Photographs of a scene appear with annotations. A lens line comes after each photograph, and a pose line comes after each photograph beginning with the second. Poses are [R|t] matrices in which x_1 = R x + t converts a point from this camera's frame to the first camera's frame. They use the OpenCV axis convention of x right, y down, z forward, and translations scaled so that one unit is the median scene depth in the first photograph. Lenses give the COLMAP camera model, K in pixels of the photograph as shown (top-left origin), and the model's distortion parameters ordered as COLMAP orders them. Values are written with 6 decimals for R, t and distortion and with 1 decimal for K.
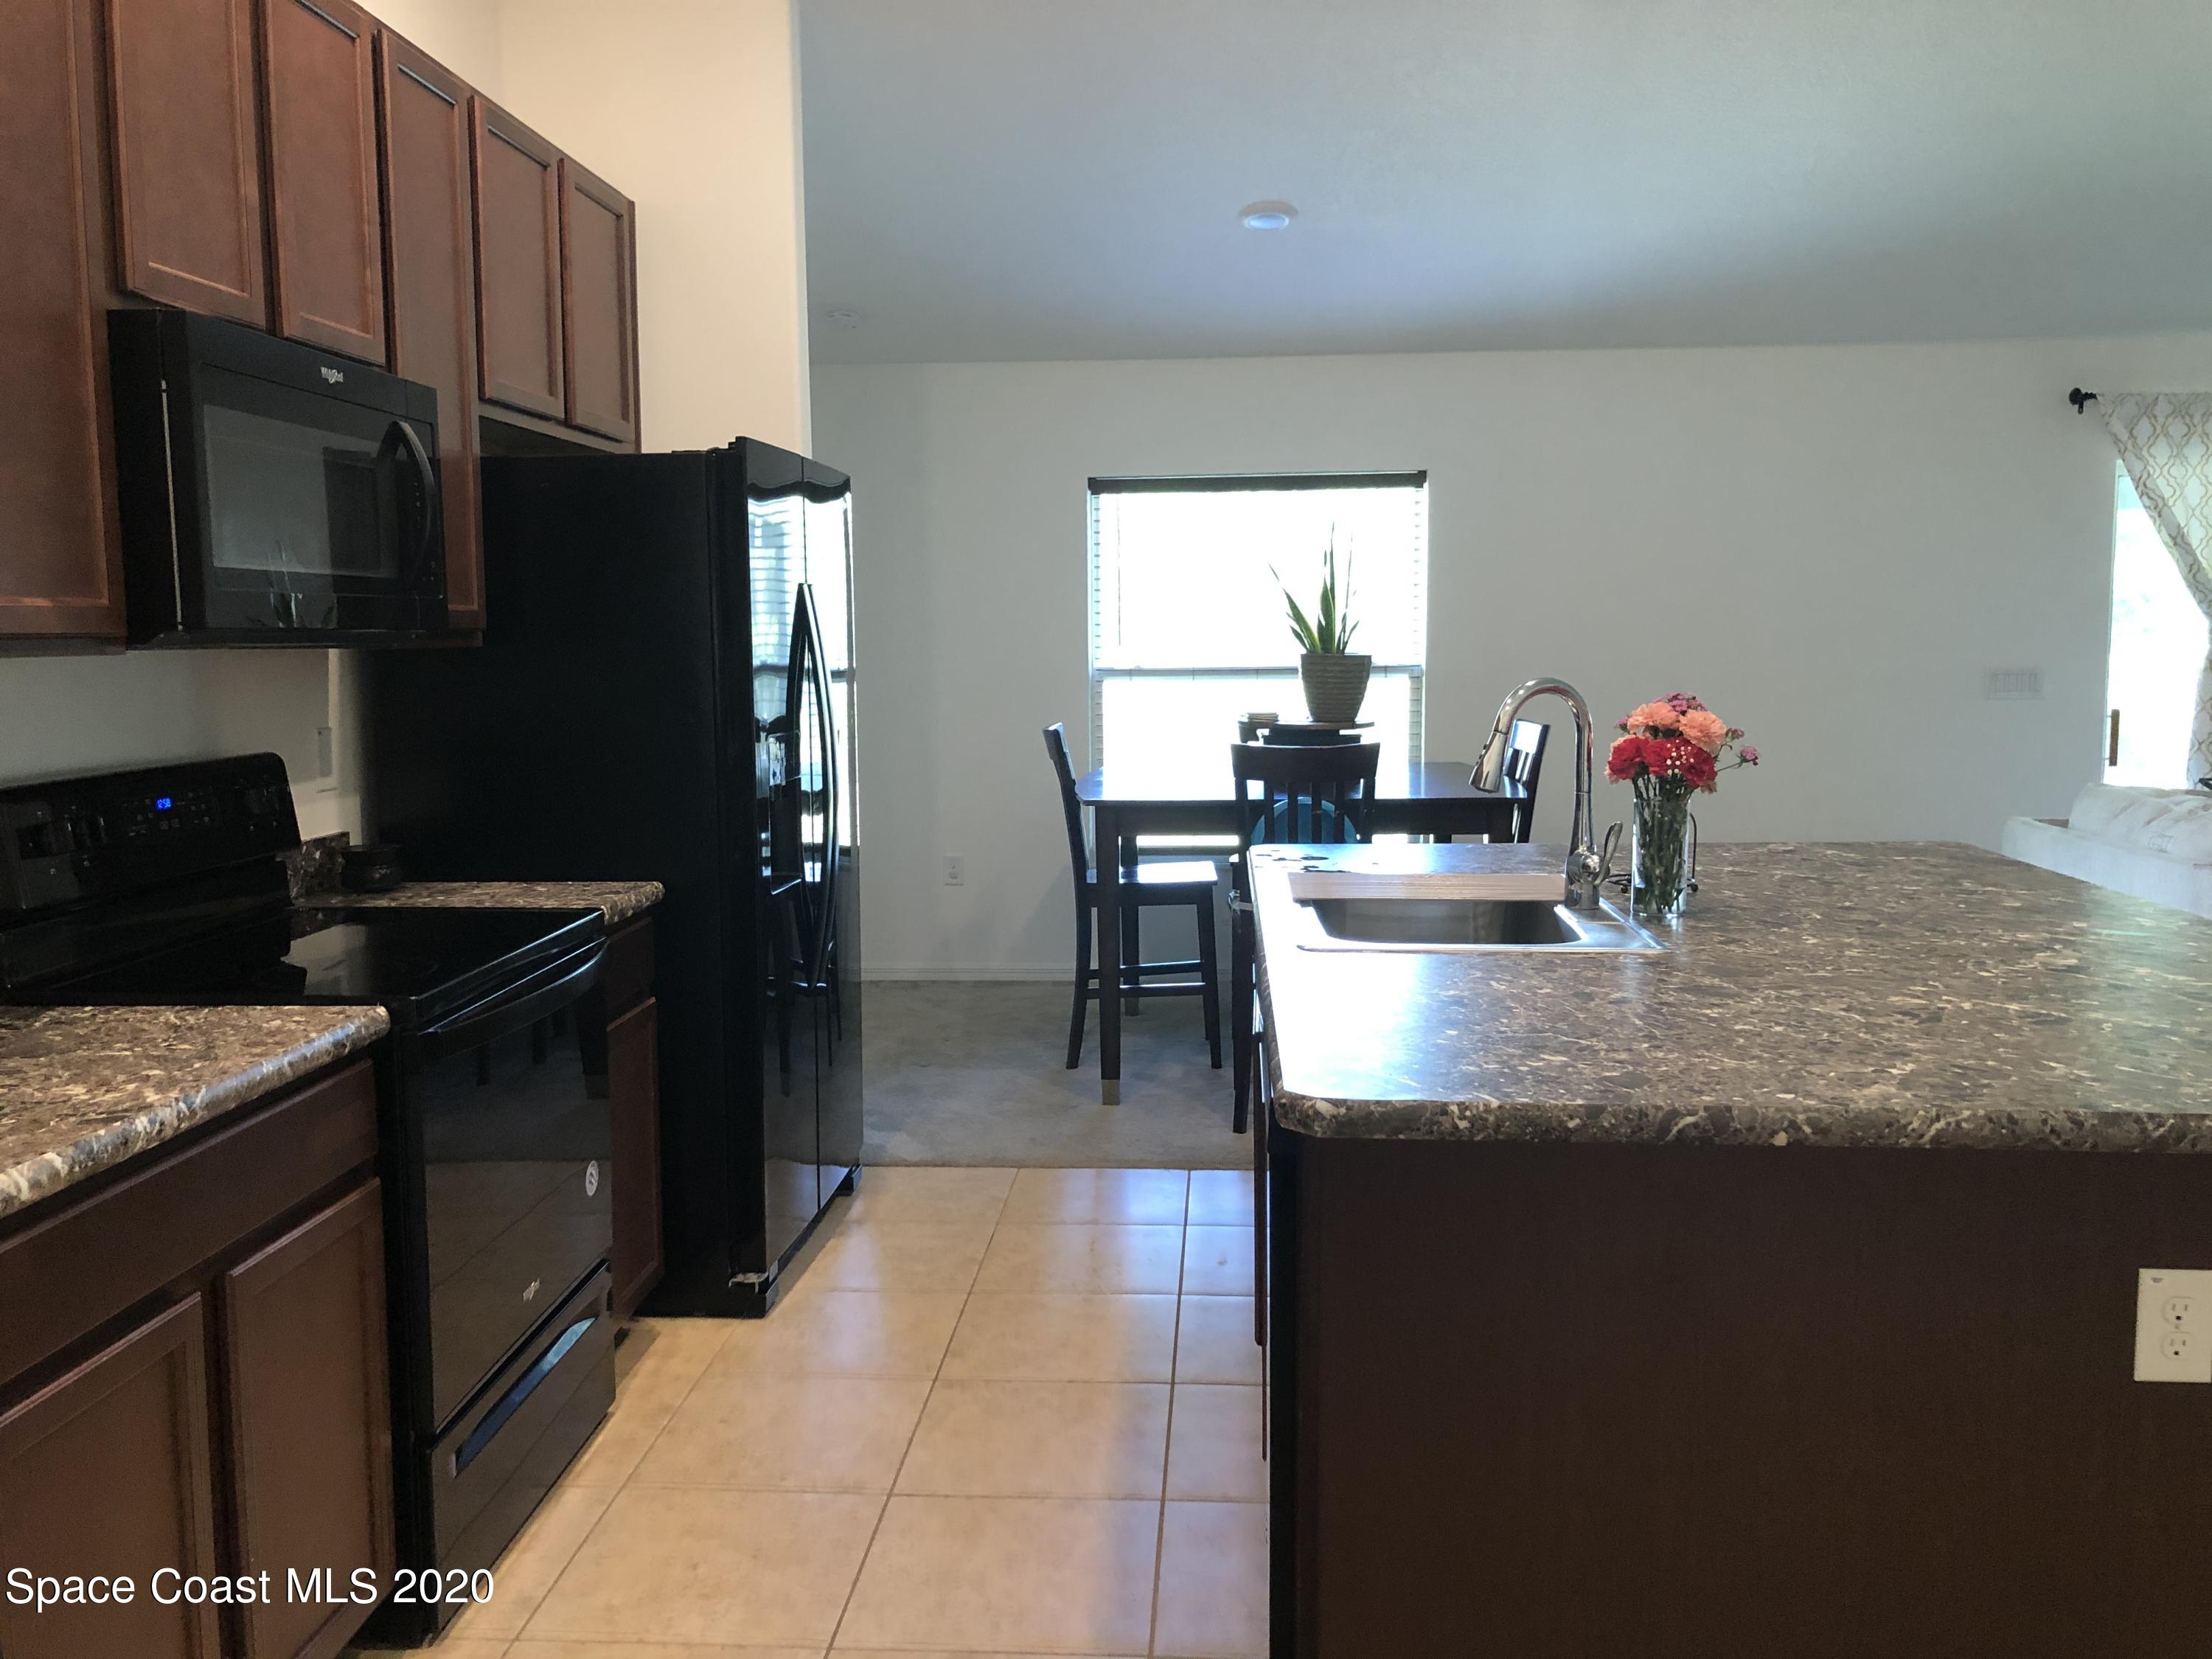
lens RADIAL K [[1782.0, 0, 1106.0], [0, 1782.0, 829.5], [0, 0, 1]] dist [0.012234, -0.043567]
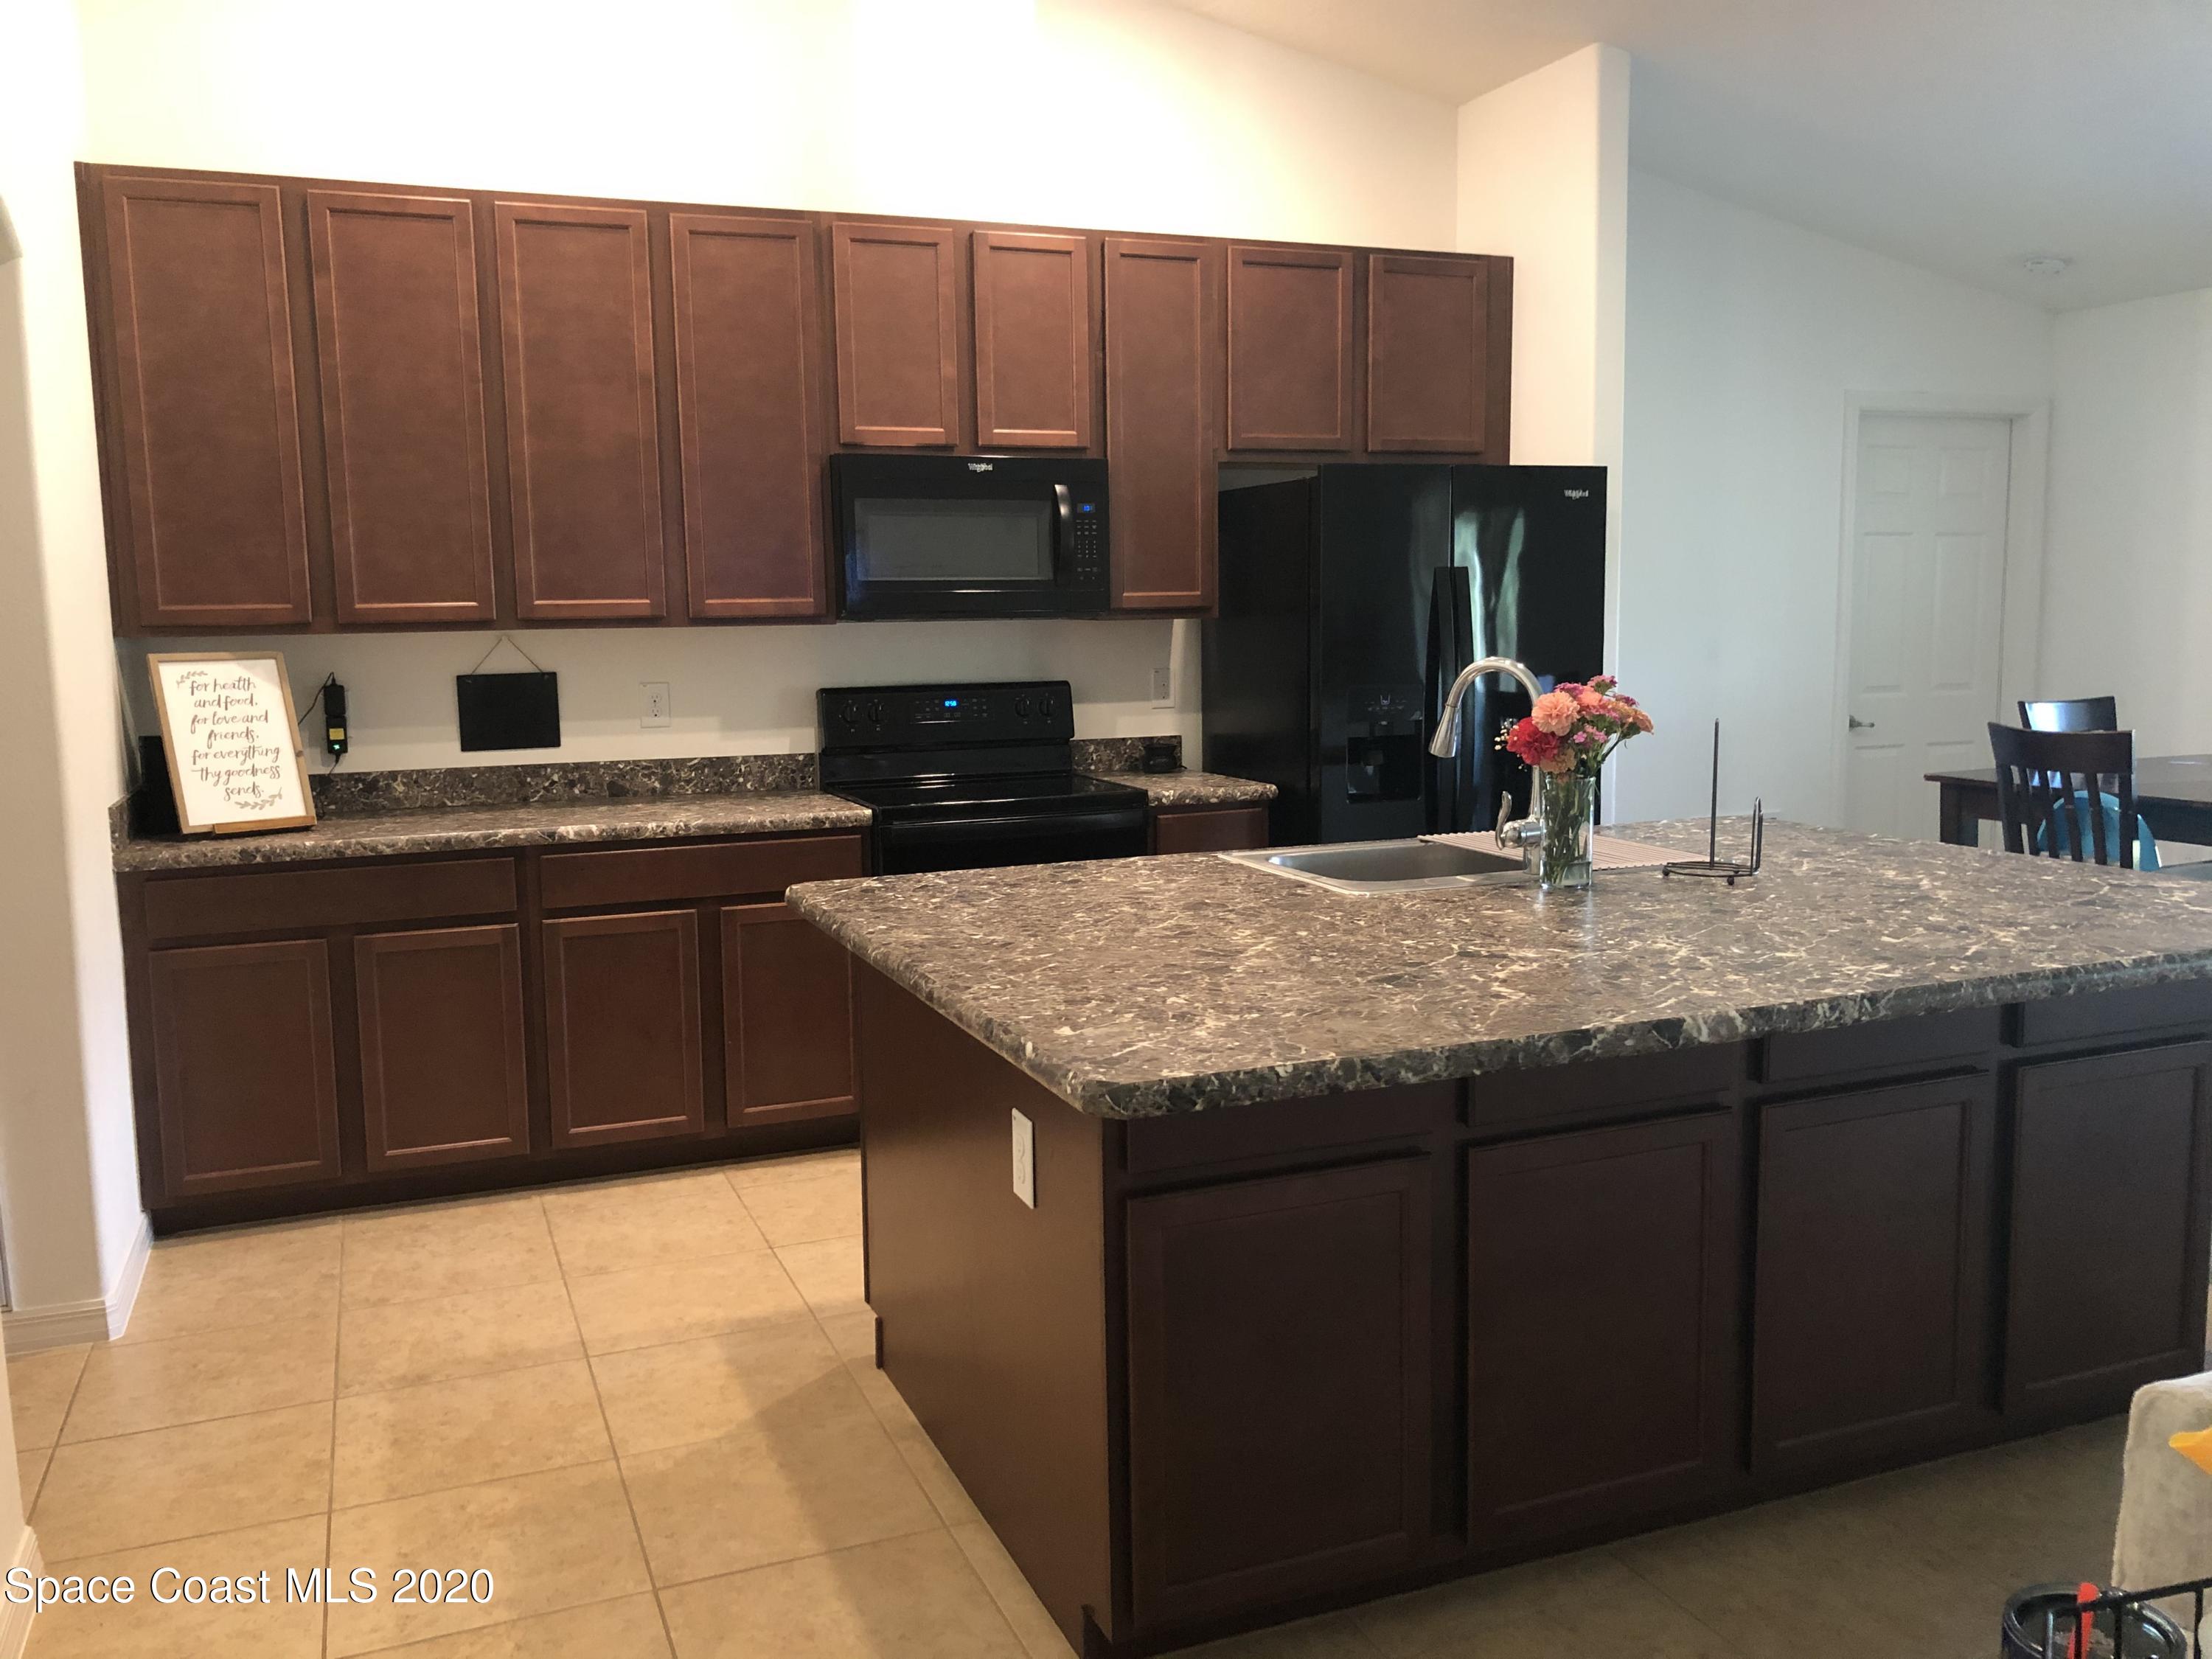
lens RADIAL K [[1782.0, 0, 1106.0], [0, 1782.0, 829.5], [0, 0, 1]] dist [0.012234, -0.043567]
pose [[0.434106, 0.111778, -0.893900, 0.677291], [-0.087096, 0.992832, 0.081853, -0.027955], [0.896642, 0.042322, 0.440729, 0.183926]]
